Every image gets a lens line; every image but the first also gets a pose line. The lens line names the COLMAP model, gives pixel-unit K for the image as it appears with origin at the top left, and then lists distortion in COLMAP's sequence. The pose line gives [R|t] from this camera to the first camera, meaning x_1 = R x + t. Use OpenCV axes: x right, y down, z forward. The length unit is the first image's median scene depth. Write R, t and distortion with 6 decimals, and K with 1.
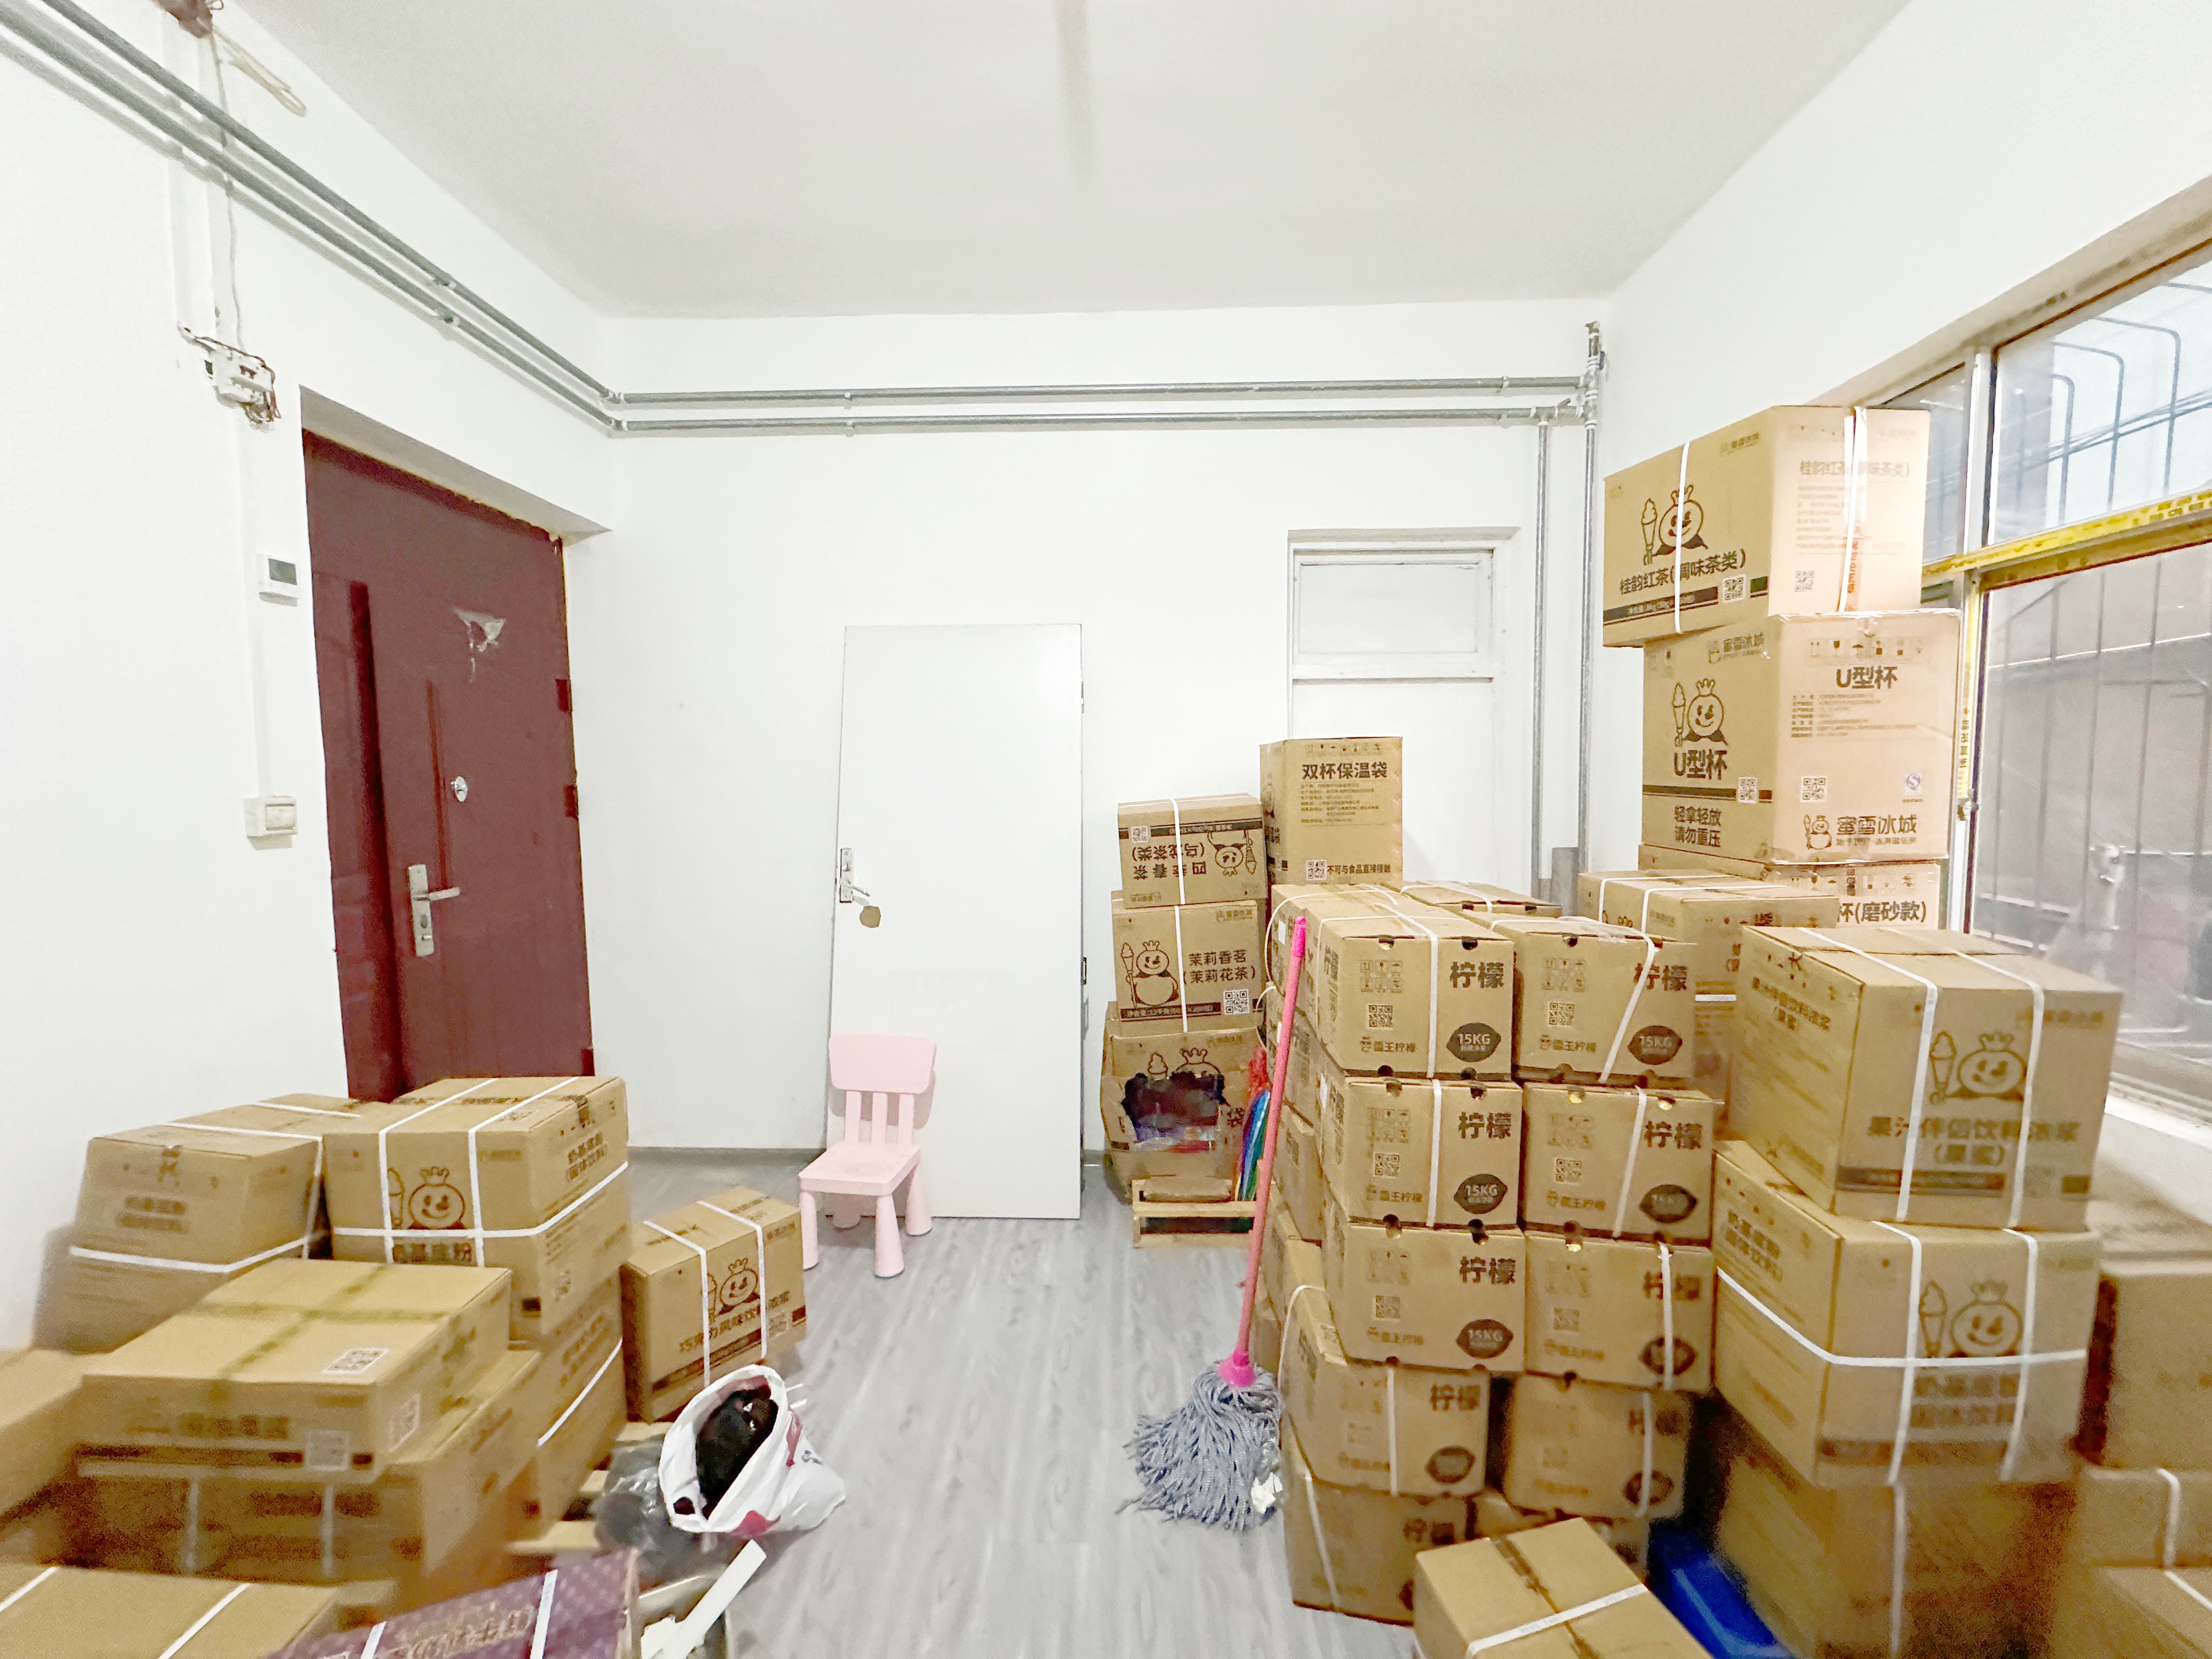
lens RADIAL K [[883.9, 0, 1108.5], [0, 883.9, 832.7], [0, 0, 1]] dist [-0.000955, 0.000727]
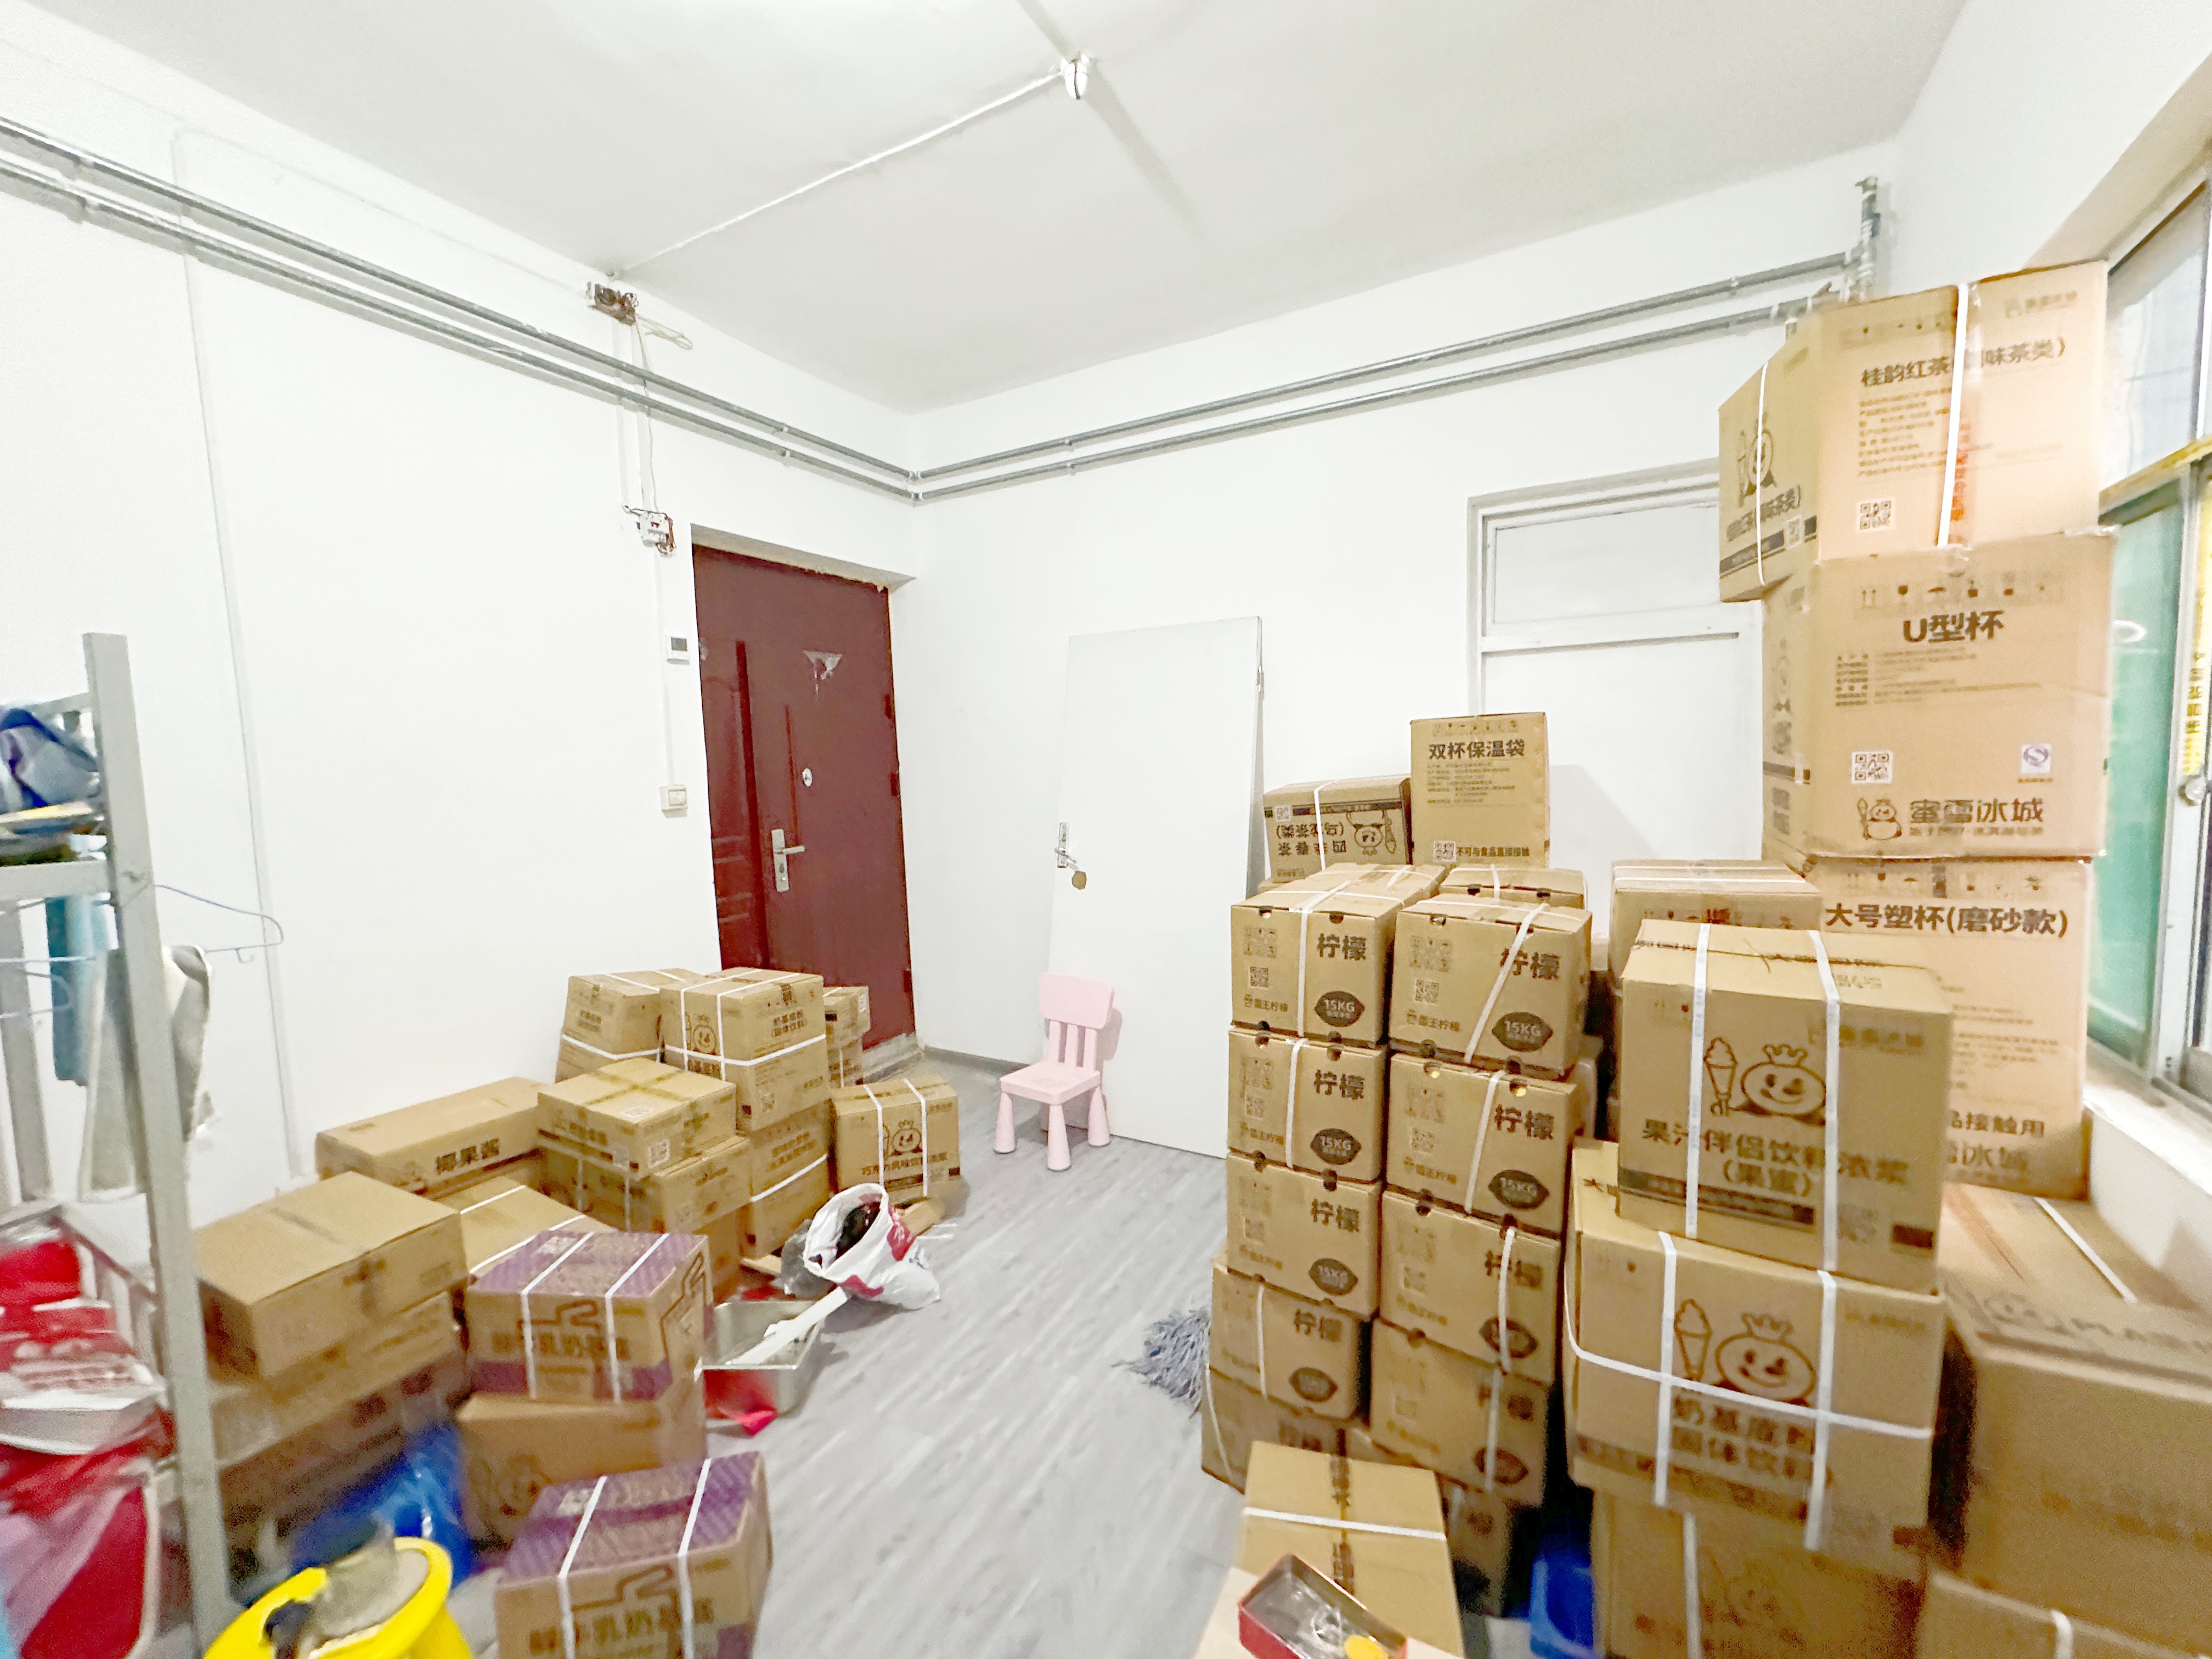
lens RADIAL K [[883.9, 0, 1104.3], [0, 883.9, 833.6], [0, 0, 1]] dist [-0.000955, 0.000727]
pose [[0.885415, 0.020093, -0.464366, 0.552050], [-0.006926, 0.999525, 0.030042, -0.006939], [0.464749, -0.023383, 0.885133, -0.074092]]
